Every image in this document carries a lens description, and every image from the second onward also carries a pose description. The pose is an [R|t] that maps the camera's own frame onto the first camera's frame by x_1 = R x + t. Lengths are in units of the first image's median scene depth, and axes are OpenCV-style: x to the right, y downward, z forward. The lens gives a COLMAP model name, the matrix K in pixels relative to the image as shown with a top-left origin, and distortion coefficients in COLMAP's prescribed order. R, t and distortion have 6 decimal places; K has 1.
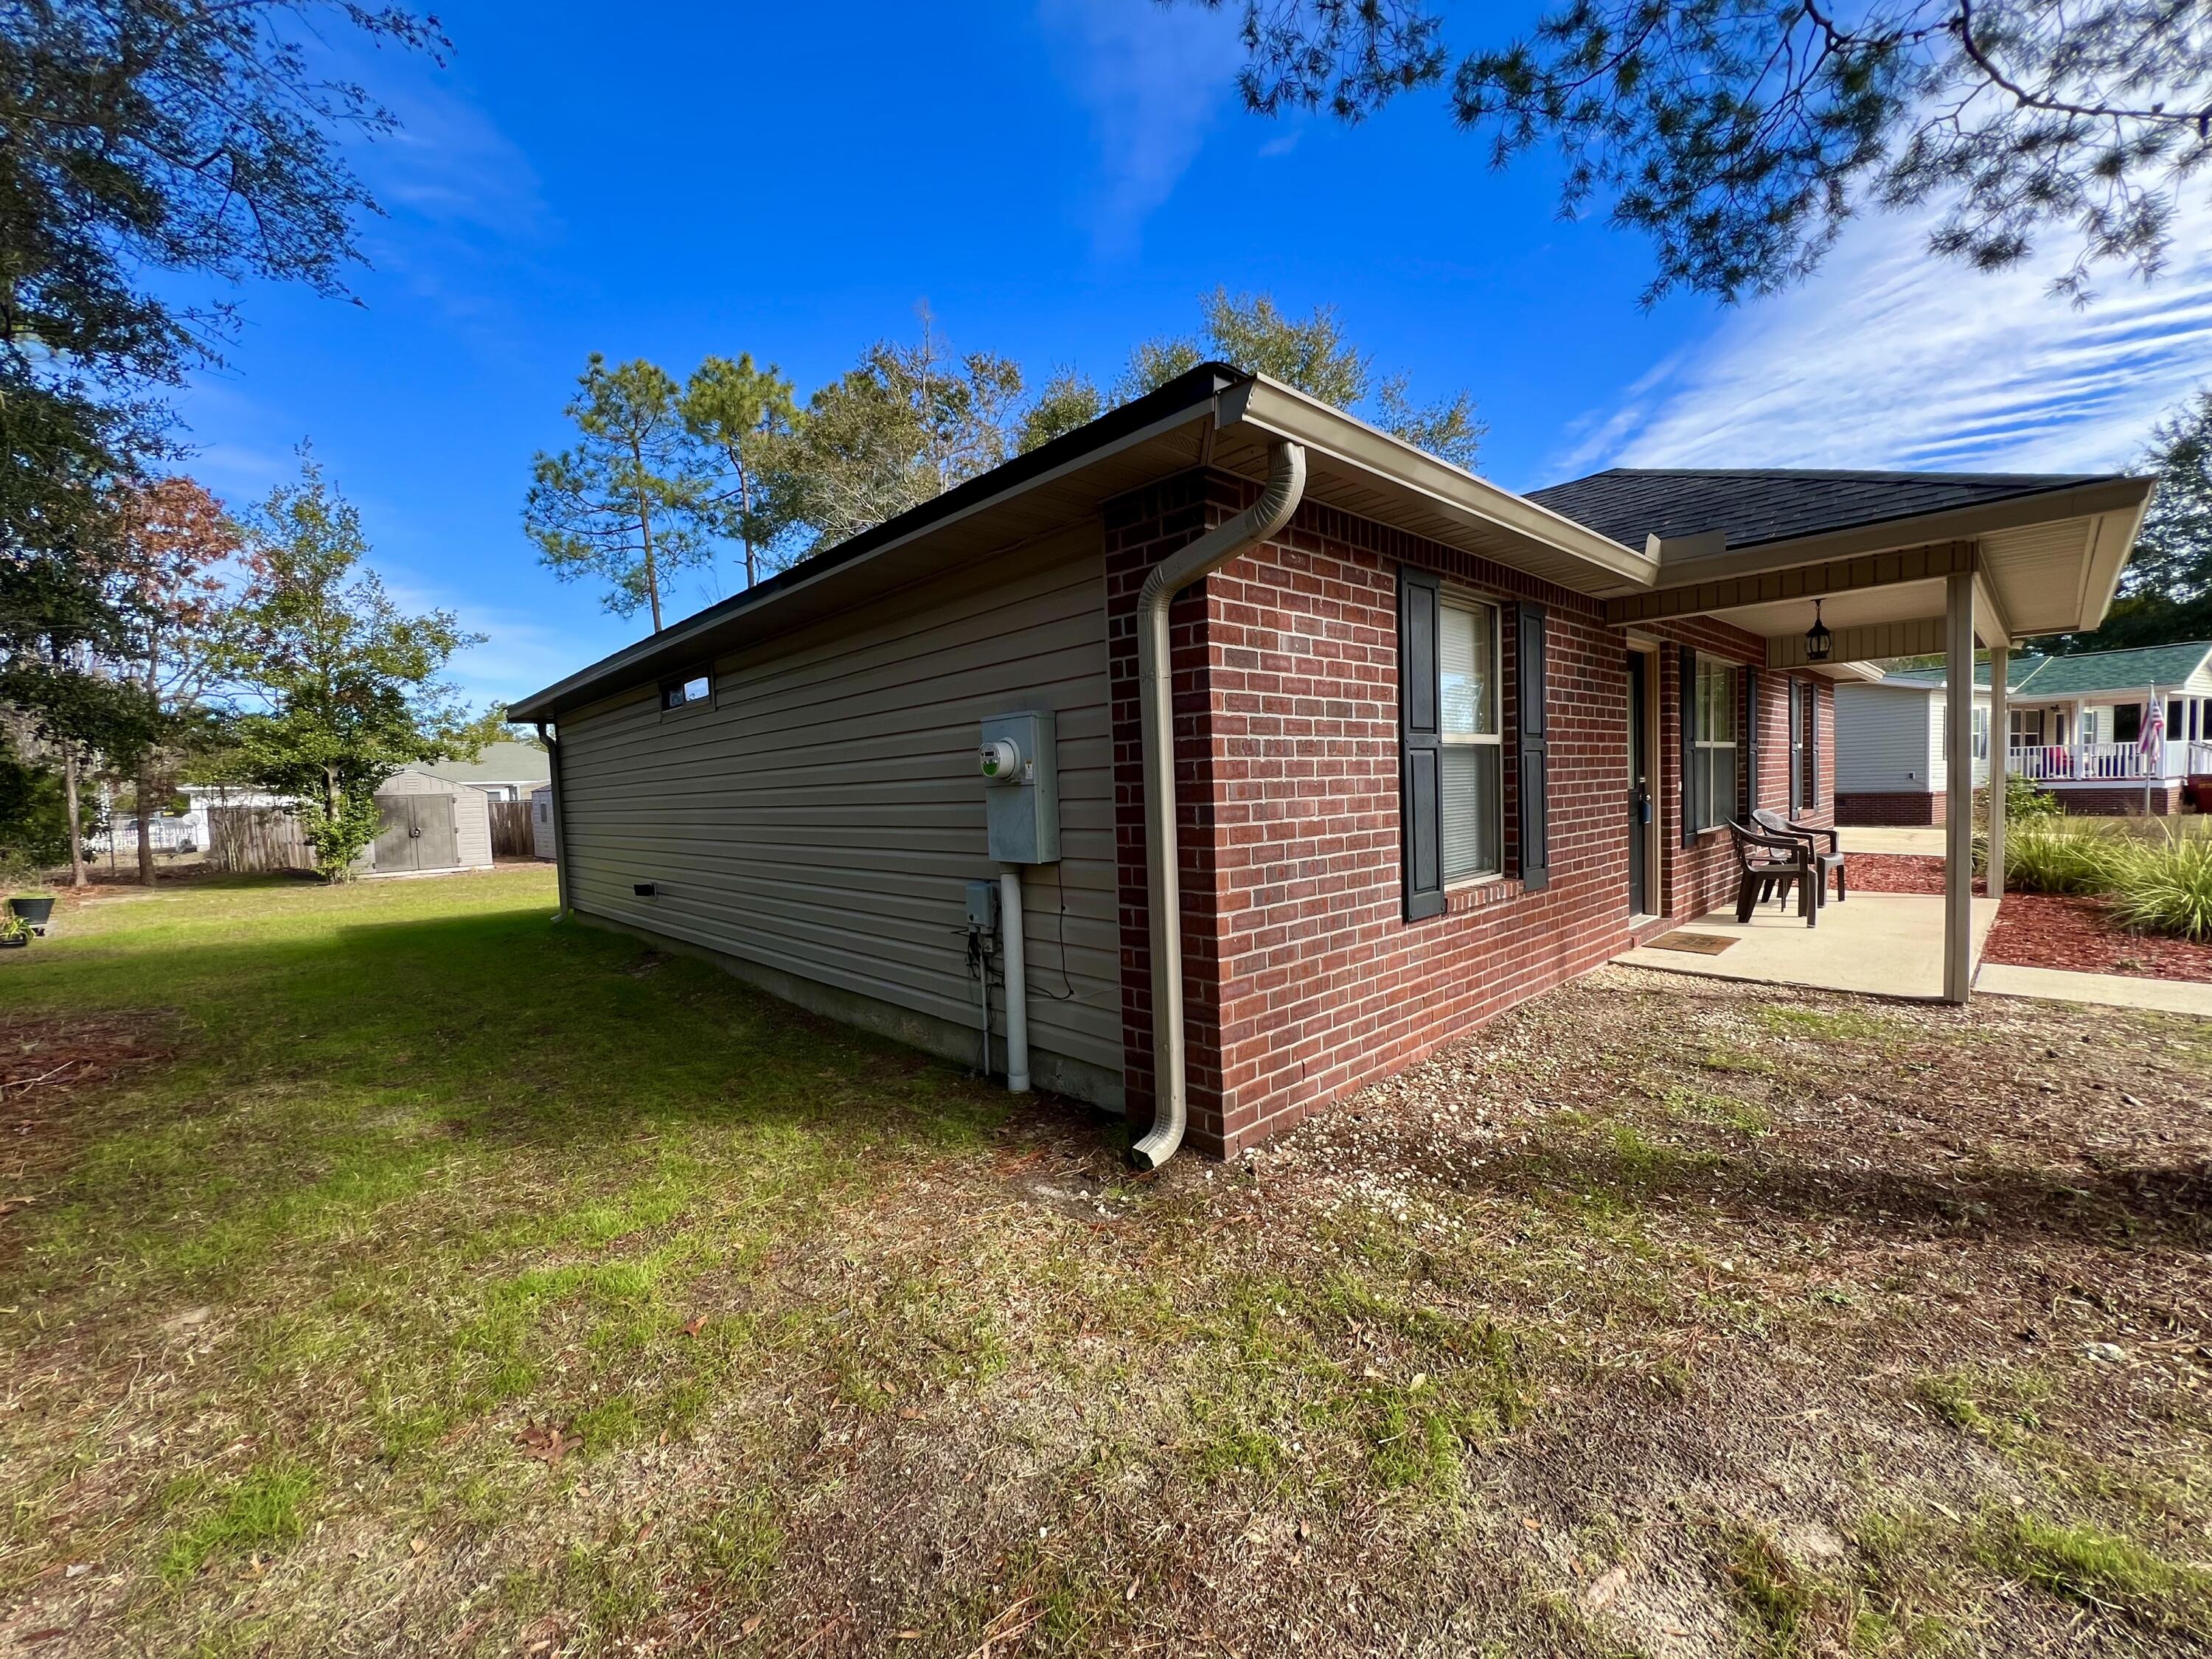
lens RADIAL K [[892.7, 0, 1101.8], [0, 892.7, 831.1], [0, 0, 1]] dist [-0.002450, 0.001380]
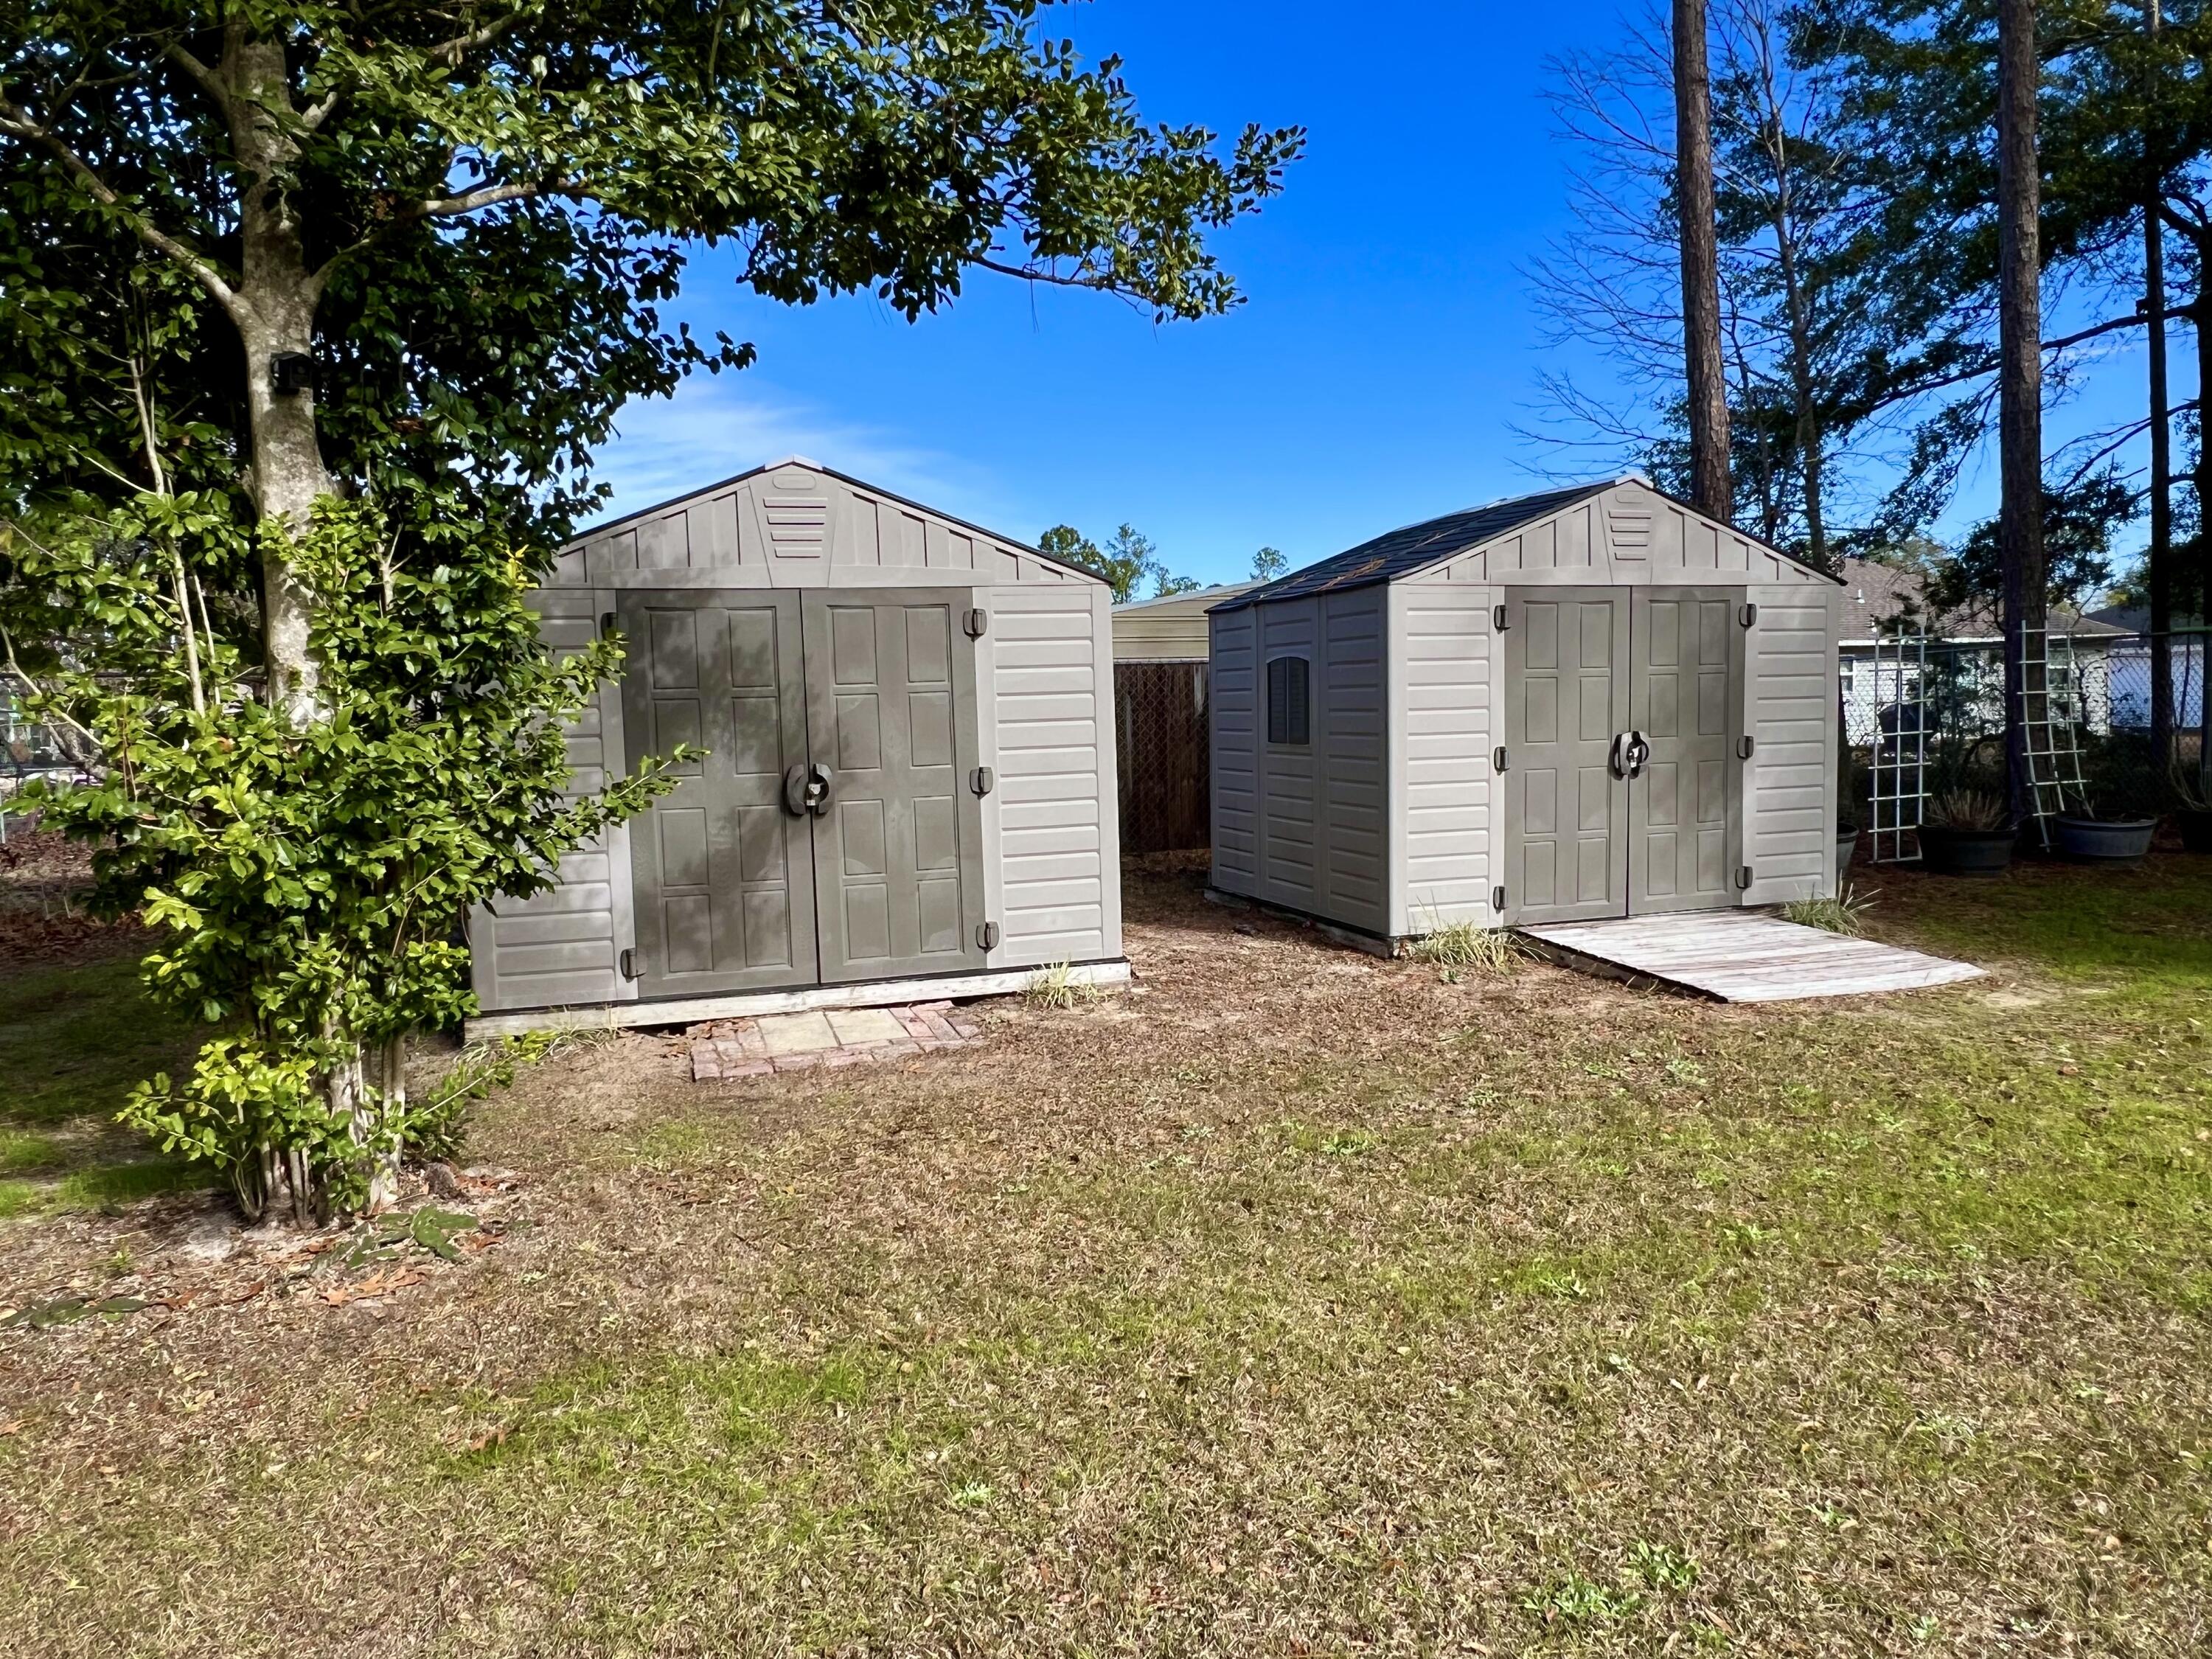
lens RADIAL K [[1442.0, 0, 1113.8], [0, 1442.0, 826.8], [0, 0, 1]] dist [0.001388, 0.000092]
pose [[0.896563, 0.060544, -0.438760, -0.652309], [-0.032875, 0.996977, 0.070395, -0.014174], [0.441695, -0.048690, 0.895843, 0.850833]]
